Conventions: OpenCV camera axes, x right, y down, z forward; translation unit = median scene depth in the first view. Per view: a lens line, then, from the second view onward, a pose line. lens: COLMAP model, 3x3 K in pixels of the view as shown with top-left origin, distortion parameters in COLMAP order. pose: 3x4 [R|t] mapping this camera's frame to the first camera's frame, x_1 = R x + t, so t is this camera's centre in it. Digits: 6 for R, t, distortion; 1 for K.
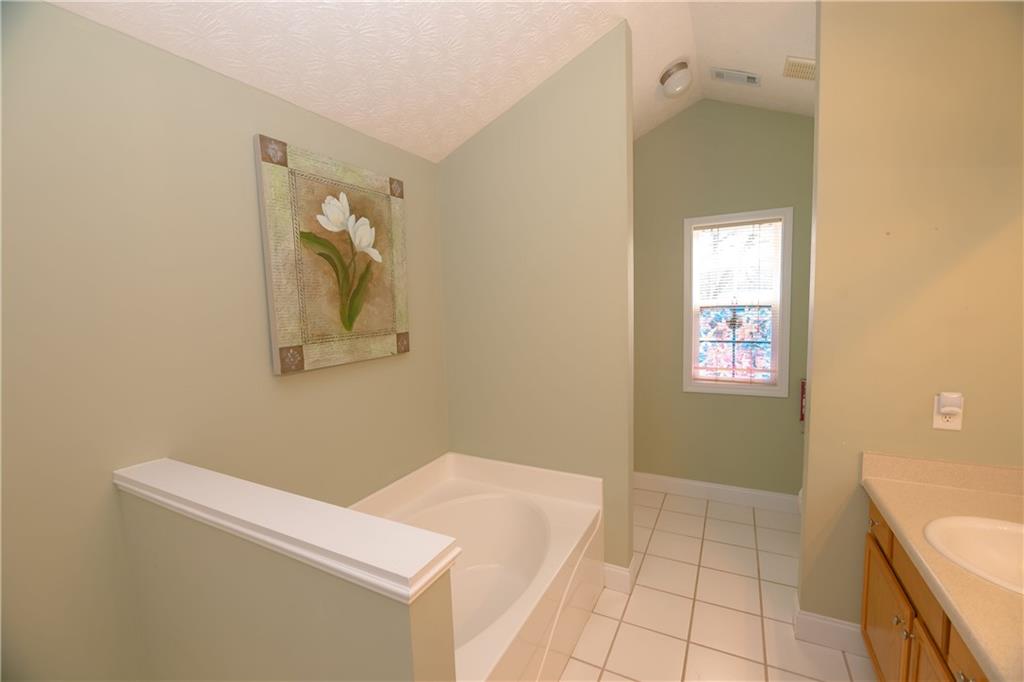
lens RADIAL K [[436.0, 0, 514.0], [0, 436.0, 344.6], [0, 0, 1]] dist [-0.012503, -0.001883]
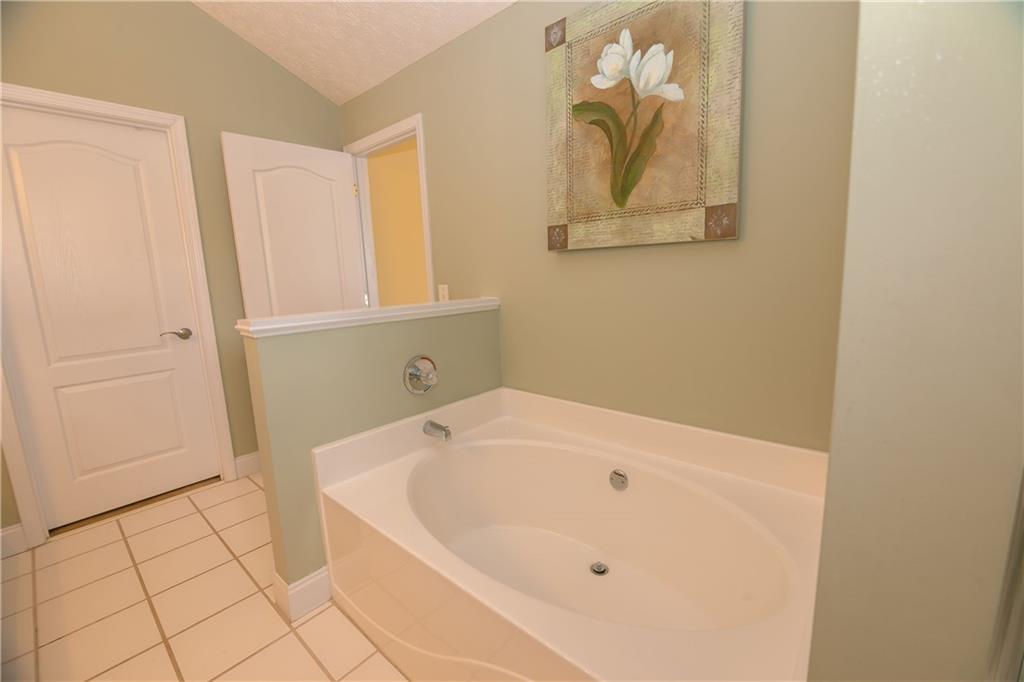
lens RADIAL K [[436.0, 0, 509.5], [0, 436.0, 341.9], [0, 0, 1]] dist [-0.012503, -0.001883]
pose [[-0.253495, 0.193551, -0.947775, 0.552907], [-0.051508, 0.975688, 0.213027, 0.057828], [0.965964, 0.102820, -0.237363, 1.087040]]
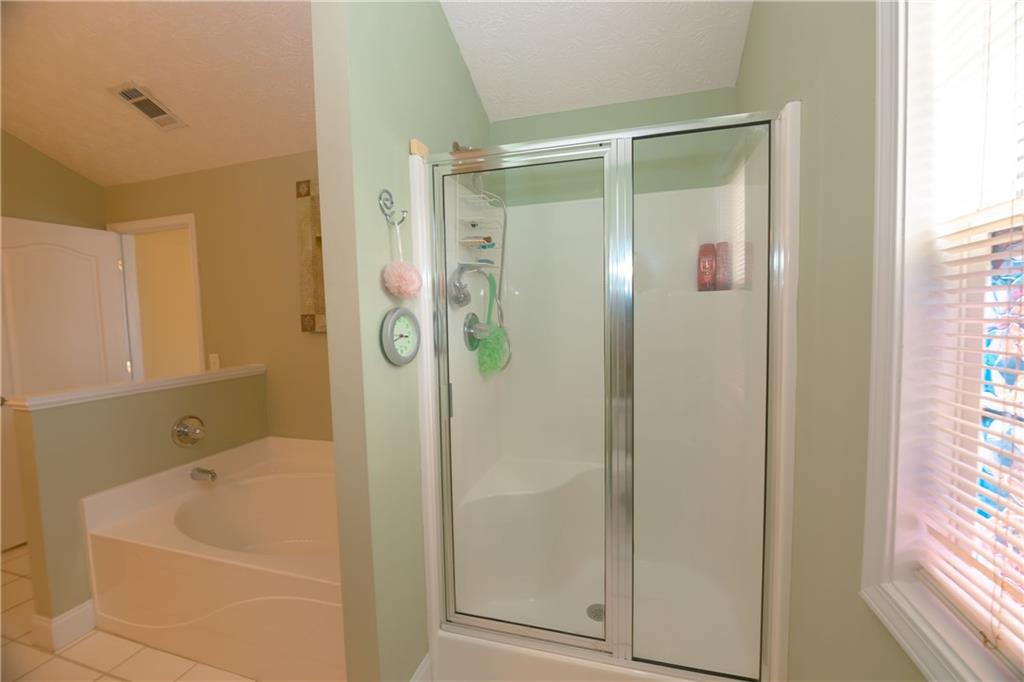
lens RADIAL K [[436.0, 0, 515.5], [0, 436.0, 337.8], [0, 0, 1]] dist [-0.012503, -0.001883]
pose [[0.177916, 0.080268, -0.980767, 1.034334], [-0.078022, 0.994681, 0.067253, -0.068721], [0.980948, 0.064556, 0.183232, 1.335732]]
